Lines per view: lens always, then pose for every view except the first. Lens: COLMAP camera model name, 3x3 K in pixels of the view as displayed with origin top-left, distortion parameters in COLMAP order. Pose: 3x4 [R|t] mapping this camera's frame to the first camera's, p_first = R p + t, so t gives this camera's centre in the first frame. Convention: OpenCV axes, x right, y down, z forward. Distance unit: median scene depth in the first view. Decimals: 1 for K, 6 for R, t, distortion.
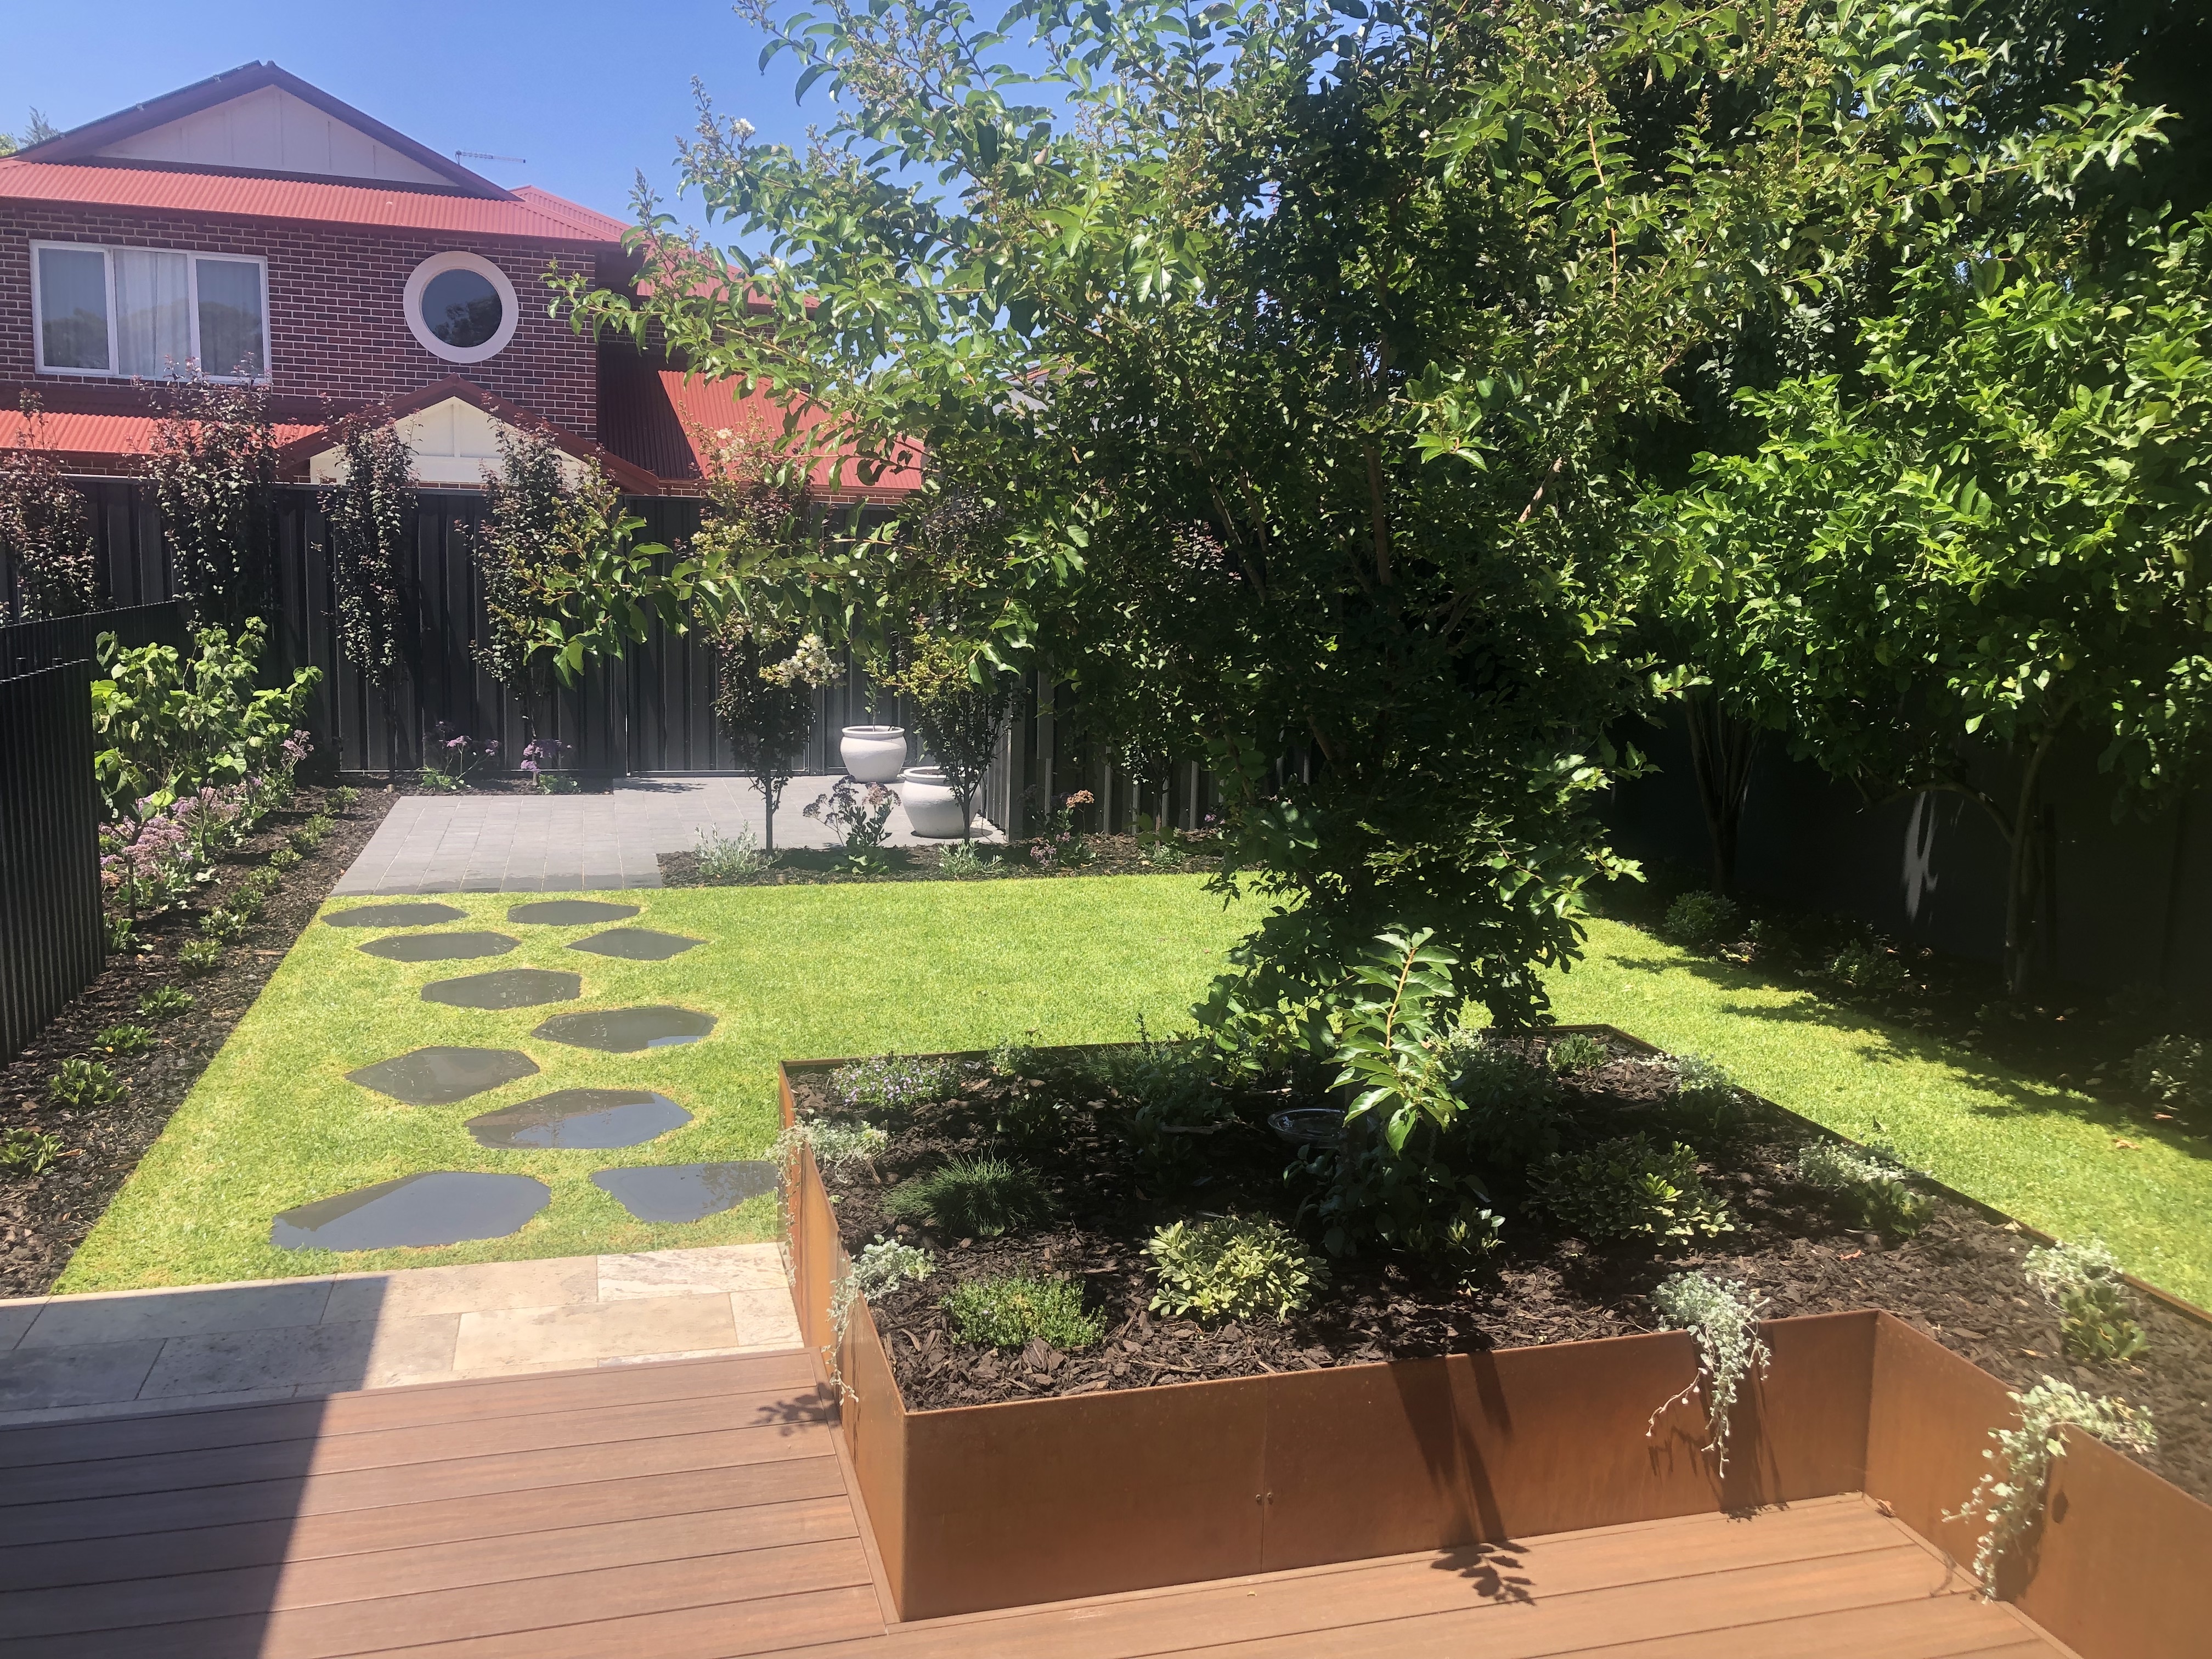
lens RADIAL K [[1825.6, 0, 1079.1], [0, 1825.6, 819.2], [0, 0, 1]] dist [0.047819, 0.001678]
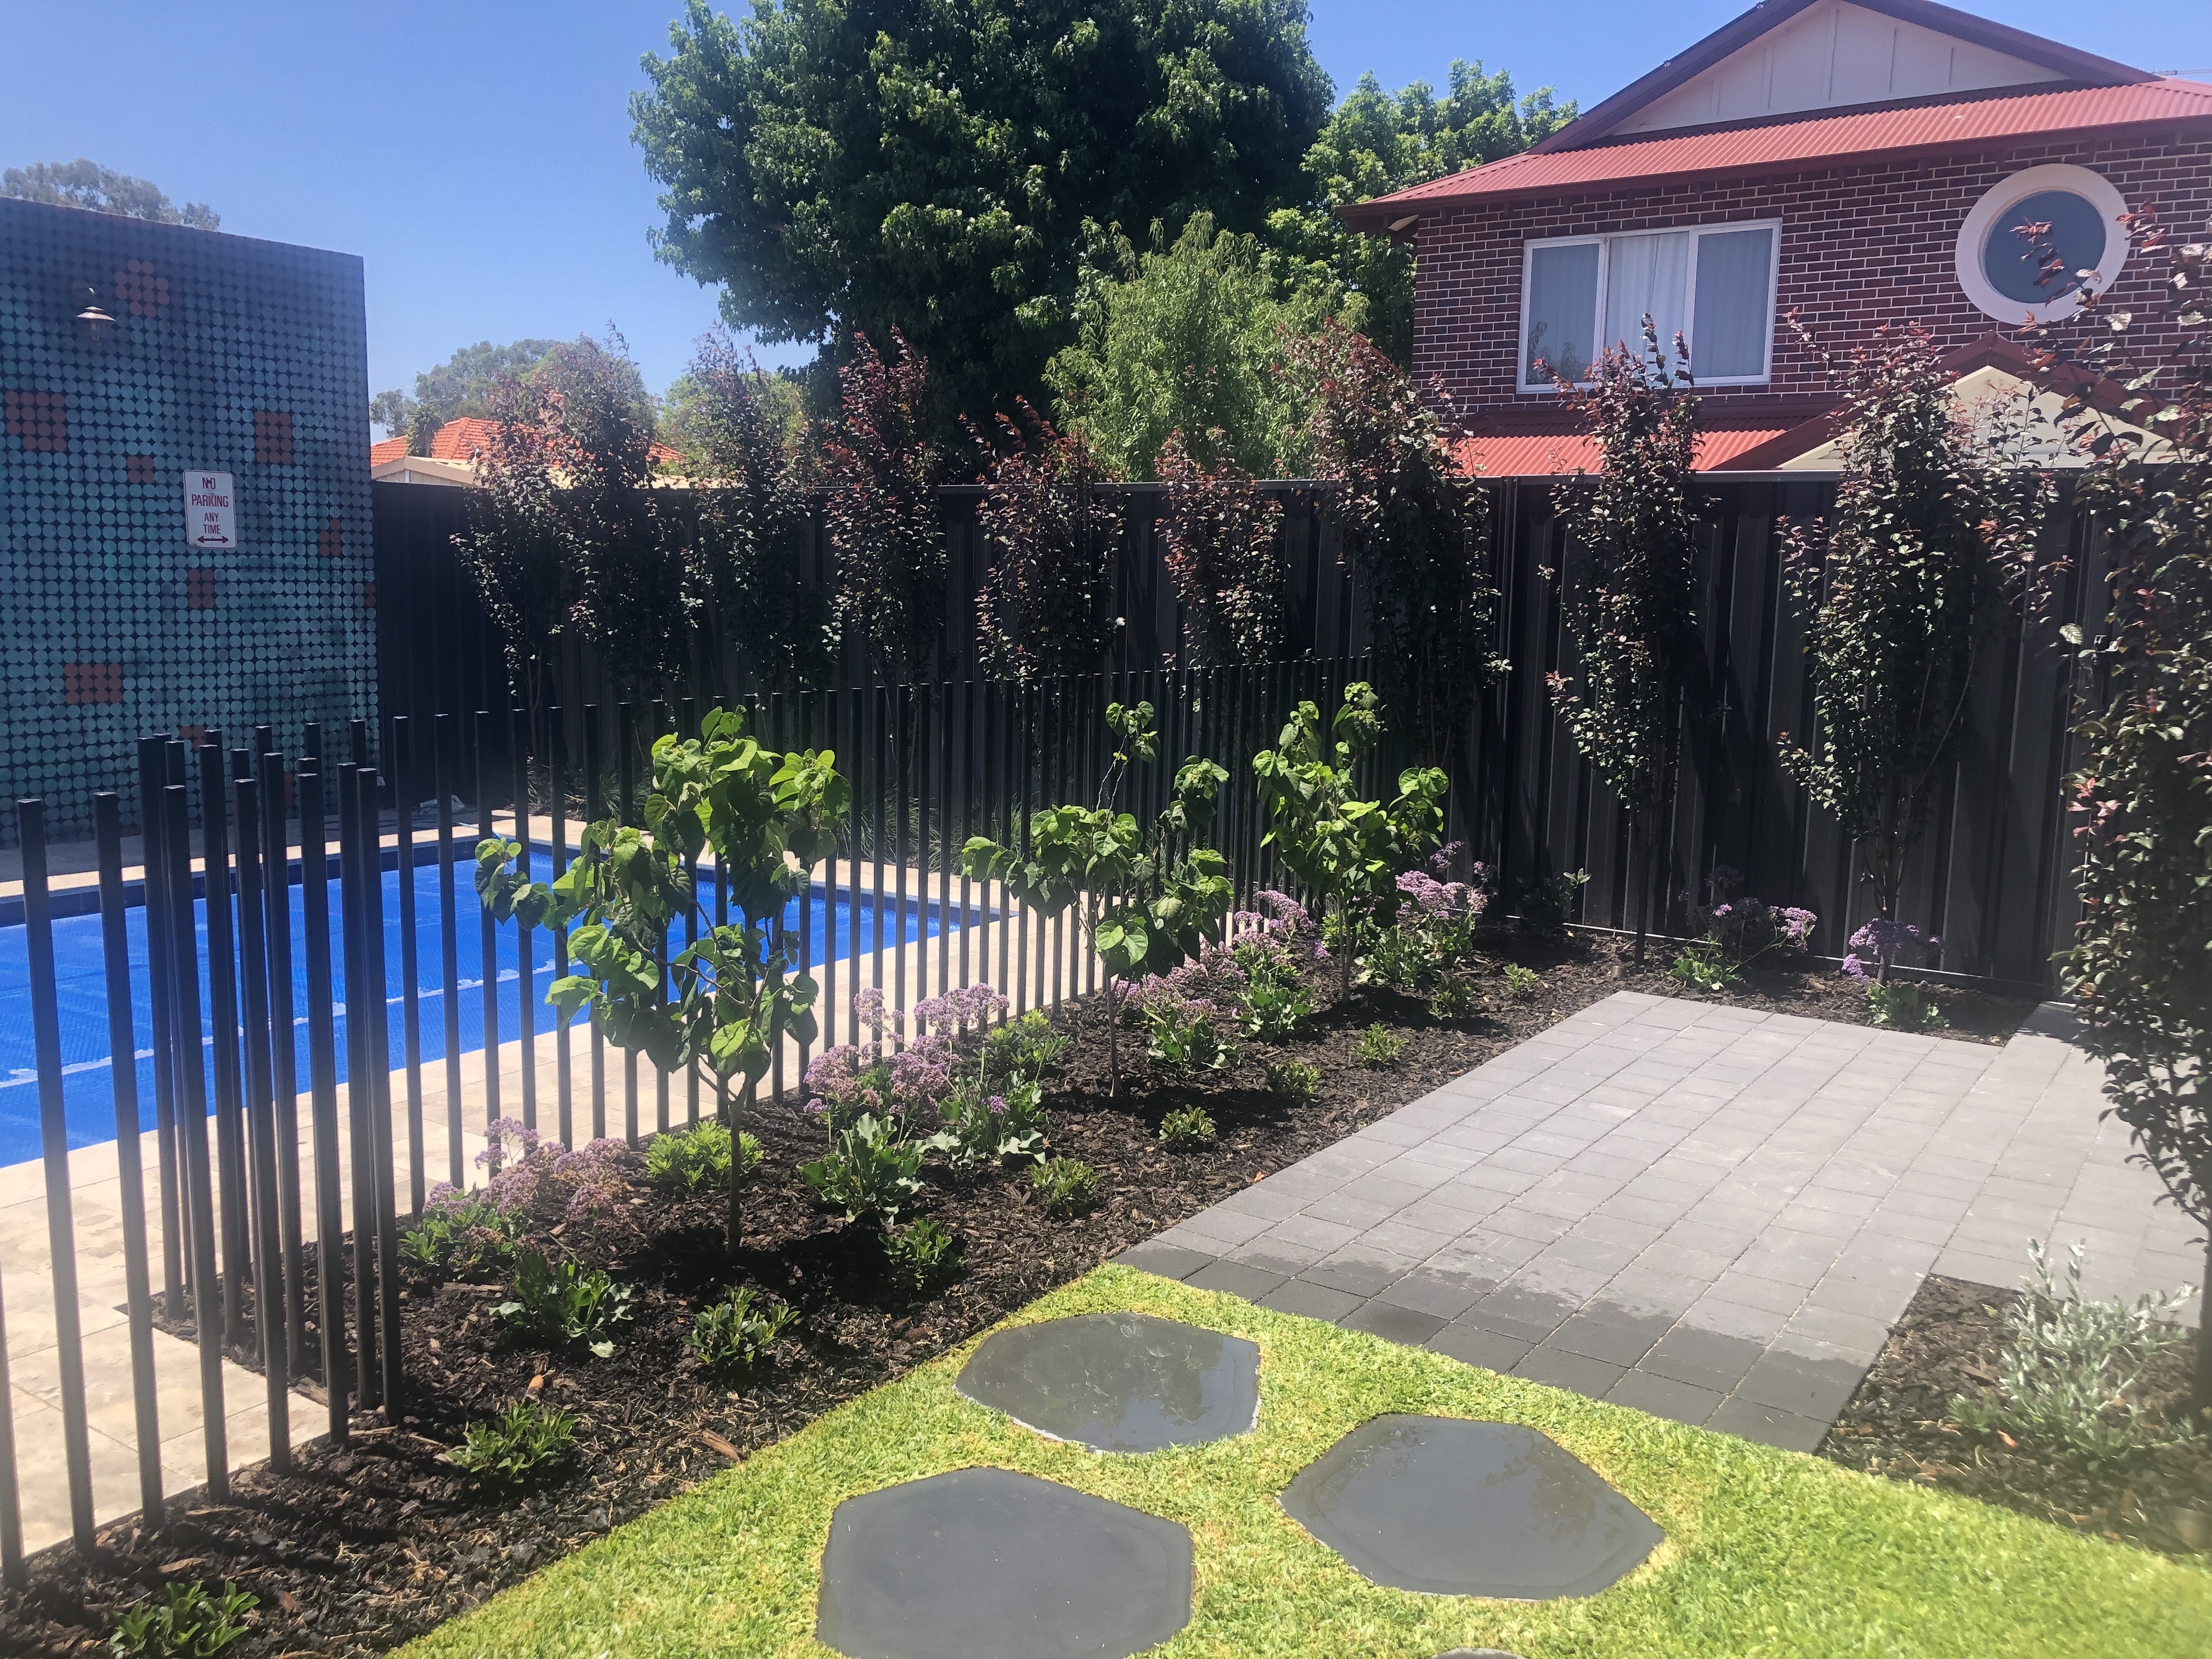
lens RADIAL K [[1851.6, 0, 1110.7], [0, 1851.6, 782.7], [0, 0, 1]] dist [-0.010119, 0.067758]
pose [[0.657659, 0.072775, -0.749792, -0.070915], [-0.114381, 0.993429, -0.003904, -0.093372], [0.744582, 0.088329, 0.661662, 0.809090]]
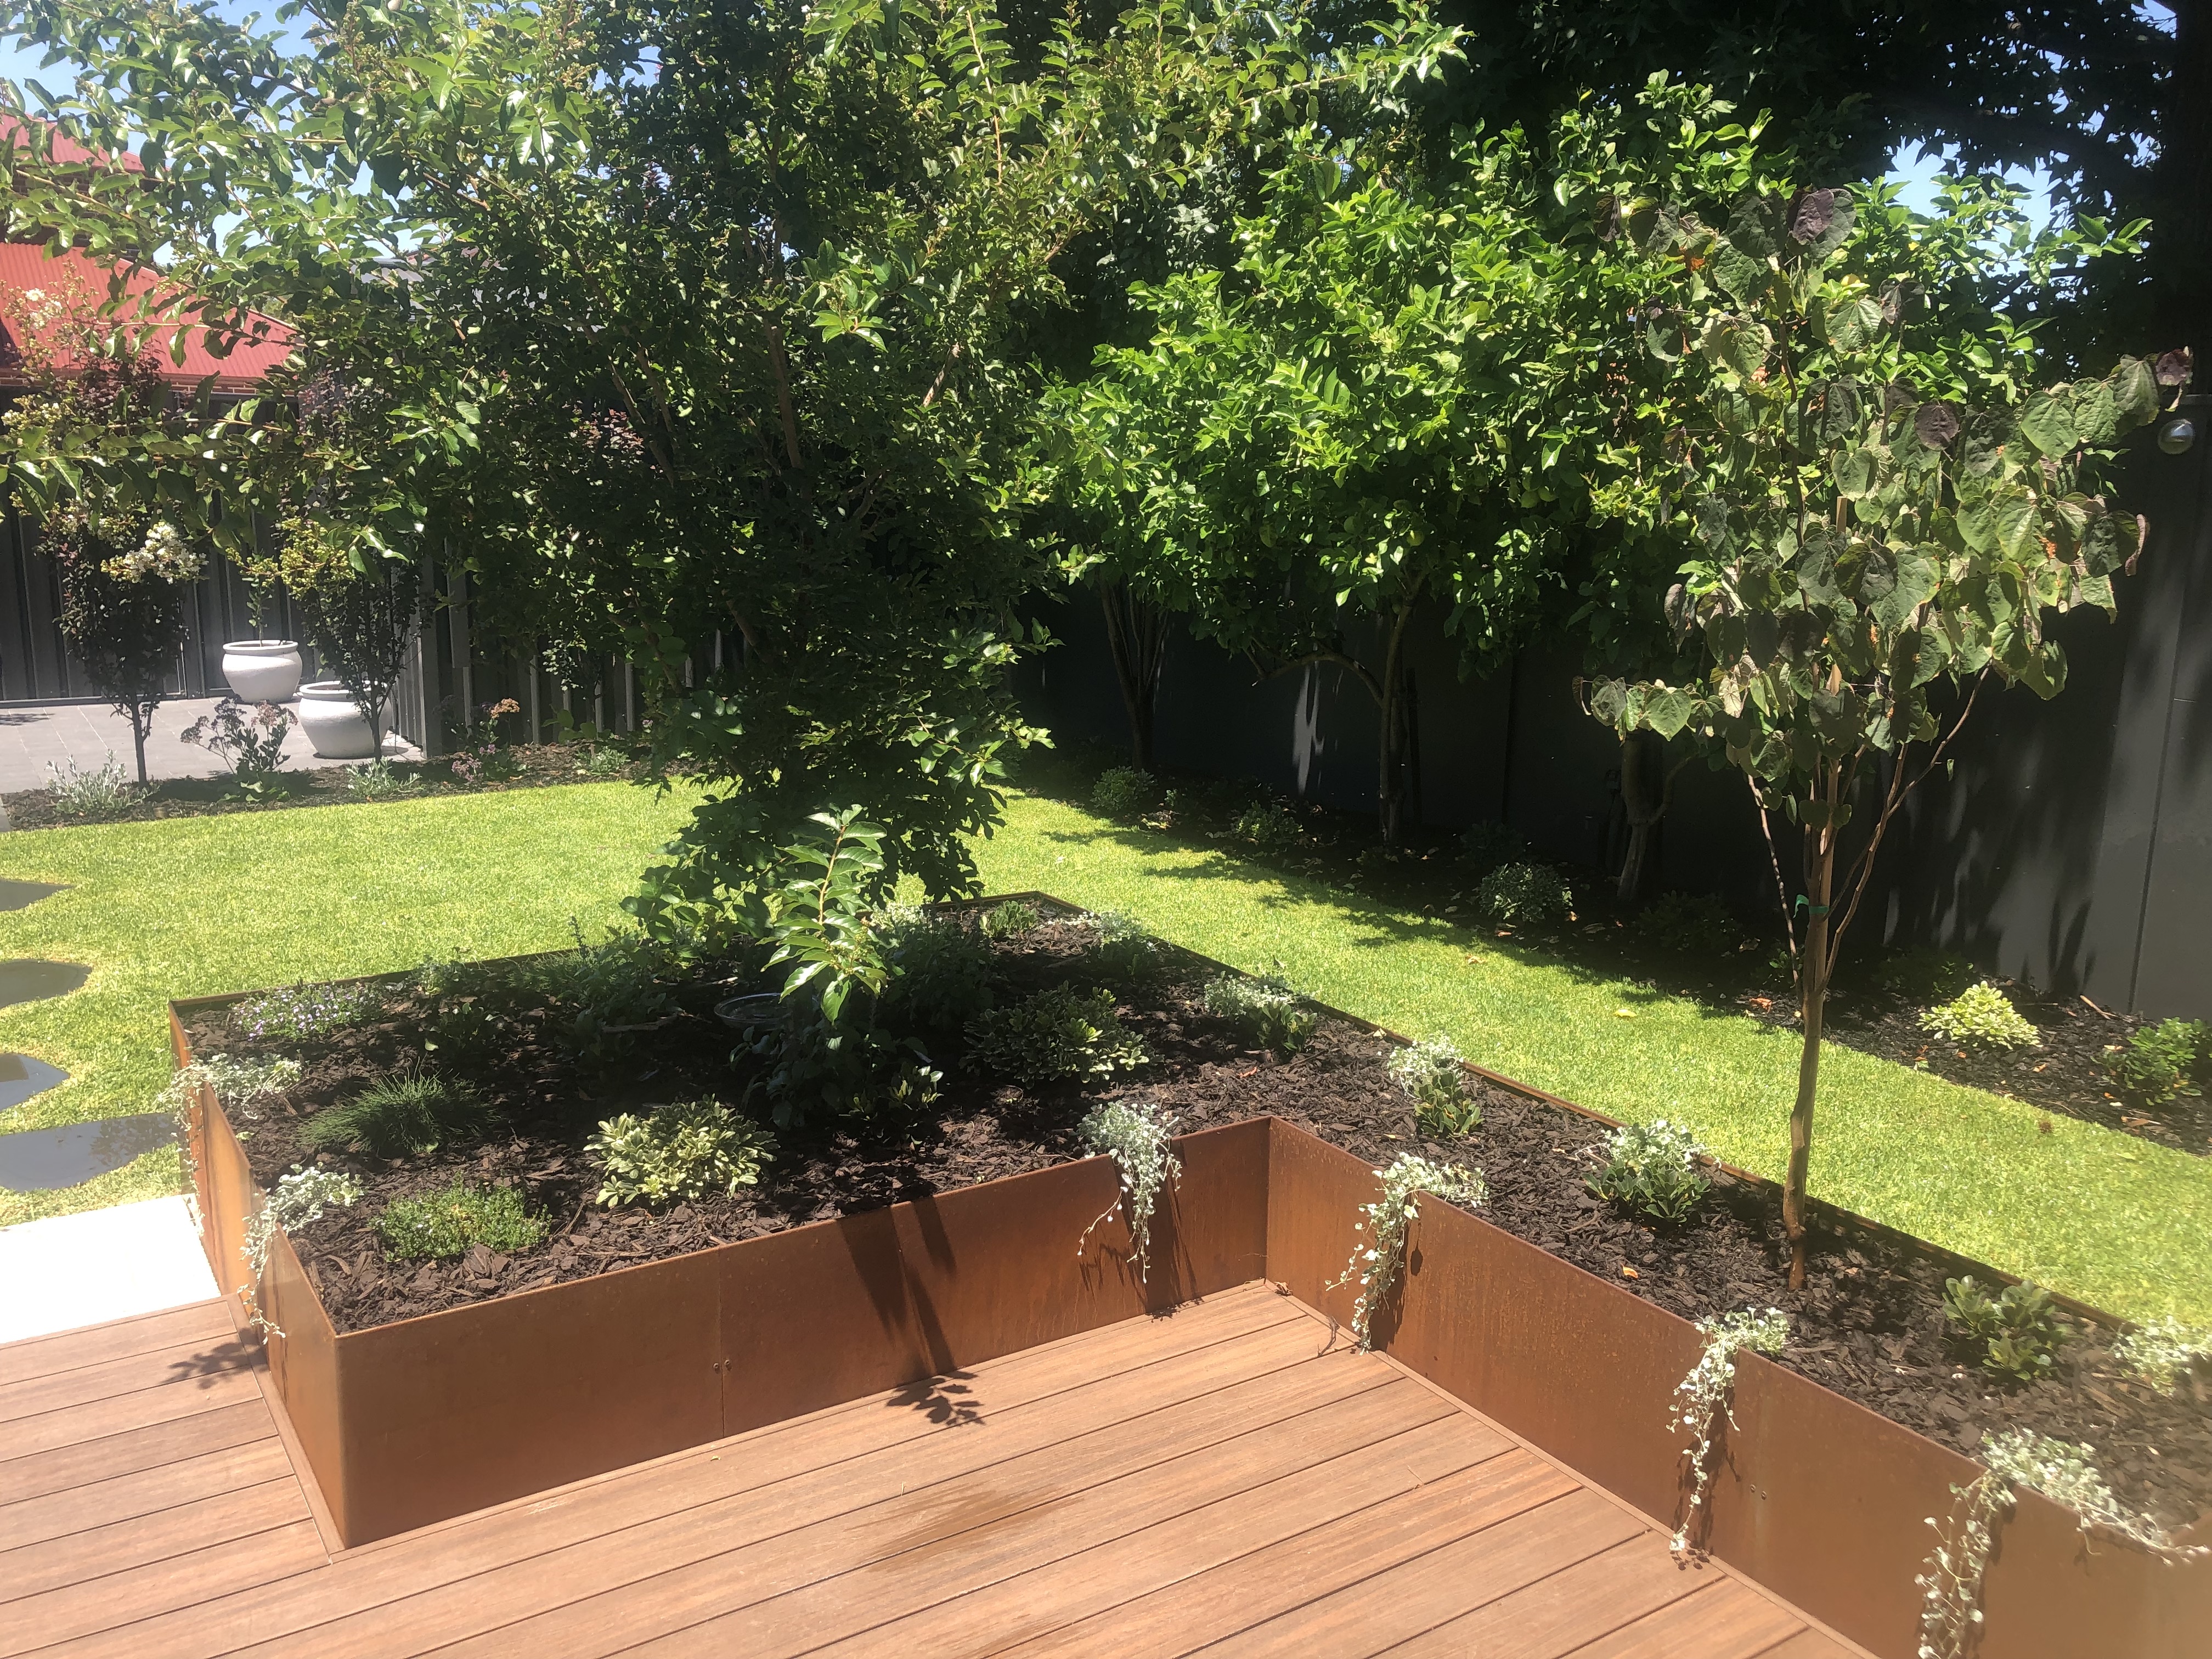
lens RADIAL K [[1832.3, 0, 1058.9], [0, 1832.3, 828.5], [0, 0, 1]] dist [0.070483, -0.045641]
pose [[0.956941, -0.070733, 0.281534, 0.004028], [0.054227, 0.996345, 0.066004, 0.004918], [-0.285174, -0.047896, 0.957278, -0.007774]]
